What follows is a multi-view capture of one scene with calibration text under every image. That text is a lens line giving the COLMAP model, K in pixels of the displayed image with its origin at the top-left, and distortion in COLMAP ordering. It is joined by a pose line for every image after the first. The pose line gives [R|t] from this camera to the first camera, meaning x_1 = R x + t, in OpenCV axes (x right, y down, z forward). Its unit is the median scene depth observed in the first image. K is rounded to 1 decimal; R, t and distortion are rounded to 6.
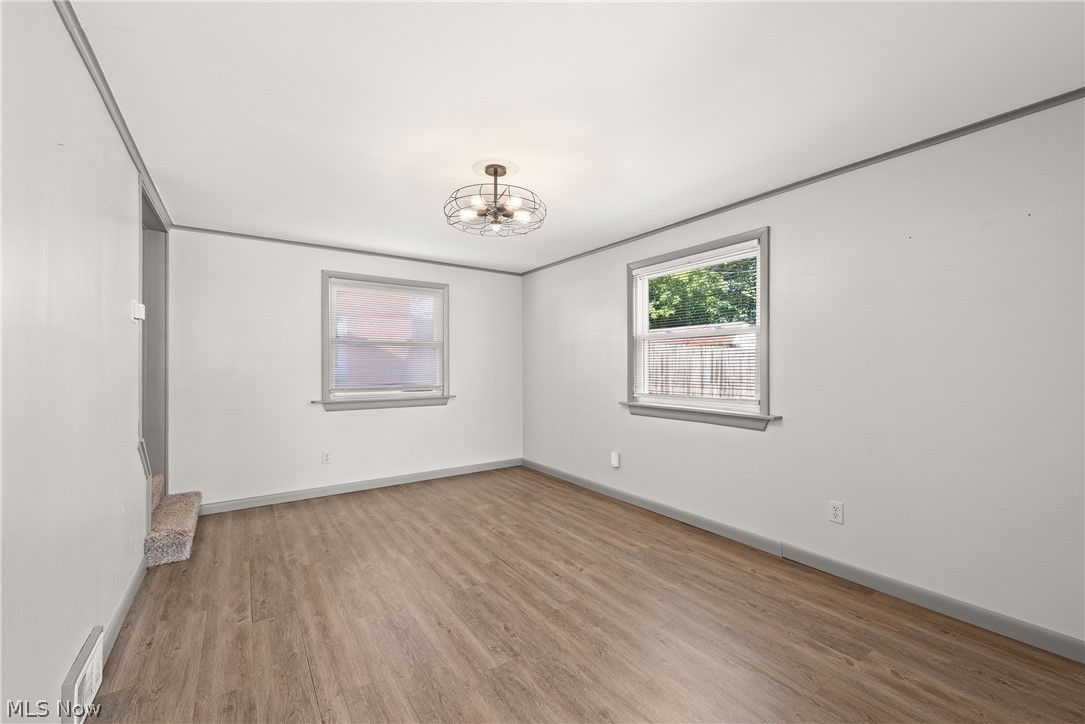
lens RADIAL K [[433.7, 0, 542.7], [0, 433.7, 366.0], [0, 0, 1]] dist [0.008204, -0.000799]
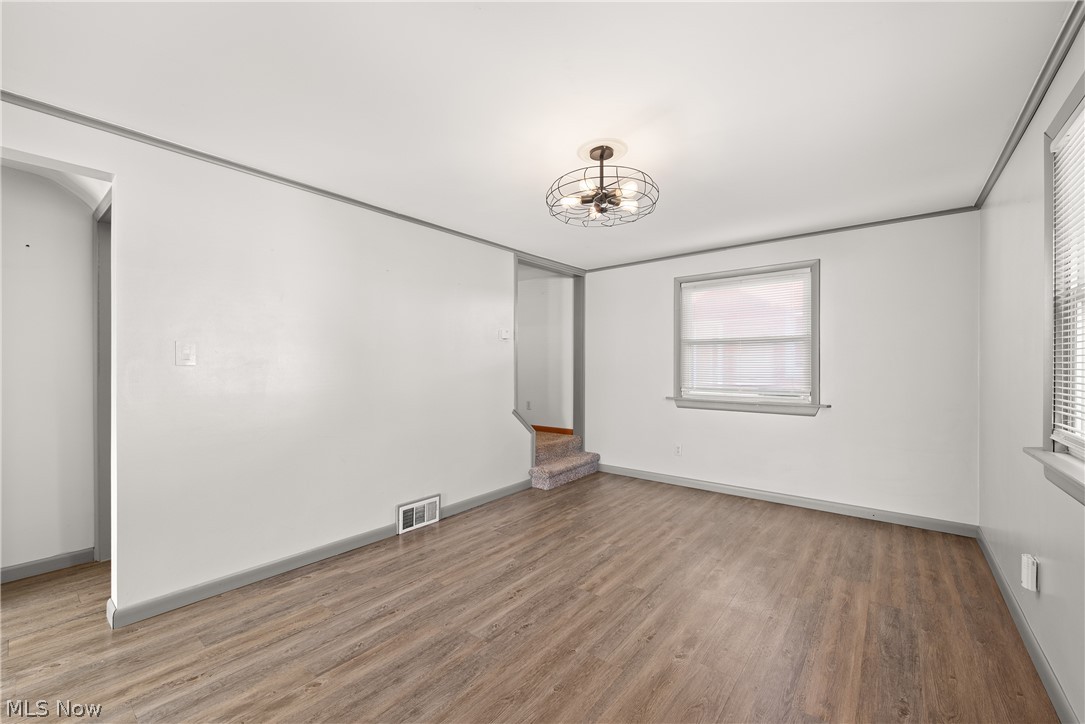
lens RADIAL K [[433.7, 0, 542.7], [0, 433.7, 366.0], [0, 0, 1]] dist [0.008204, -0.000799]
pose [[0.282868, 0.002421, -0.959156, 0.619871], [0.000615, 0.999996, 0.002706, -0.001259], [0.959159, -0.001355, 0.282865, 0.522026]]
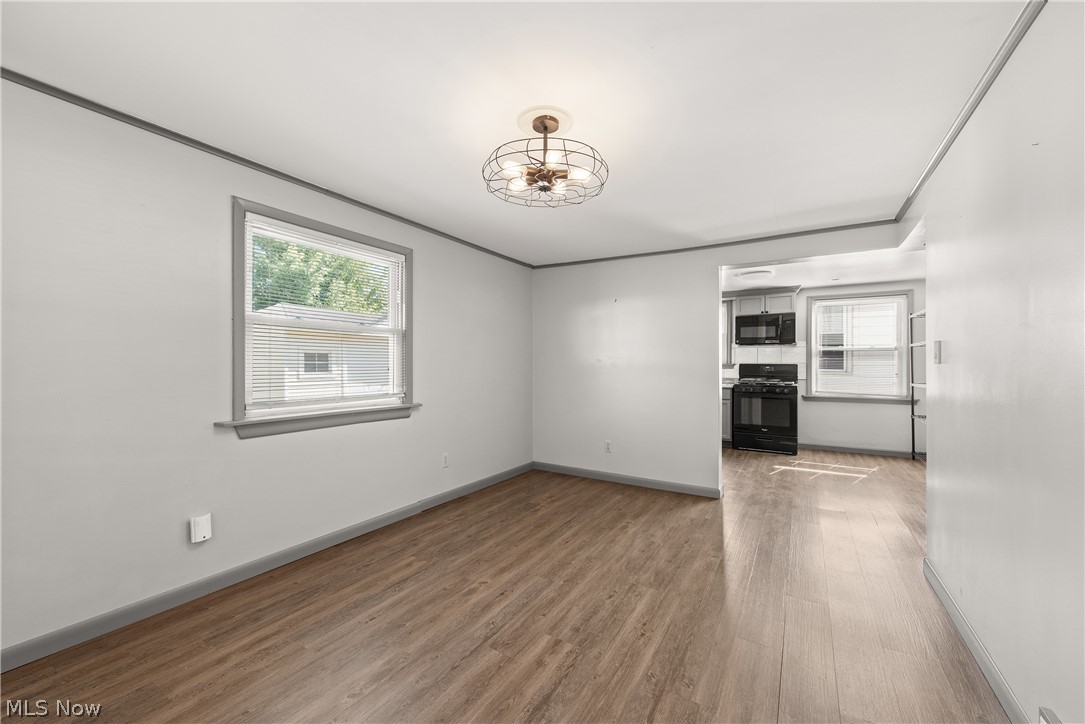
lens RADIAL K [[433.7, 0, 542.7], [0, 433.7, 366.0], [0, 0, 1]] dist [0.008204, -0.000799]
pose [[-0.412820, -0.001652, 0.910811, -0.714760], [-0.004271, 0.999991, -0.000122, 0.006374], [-0.910803, -0.003940, -0.412823, 1.126486]]
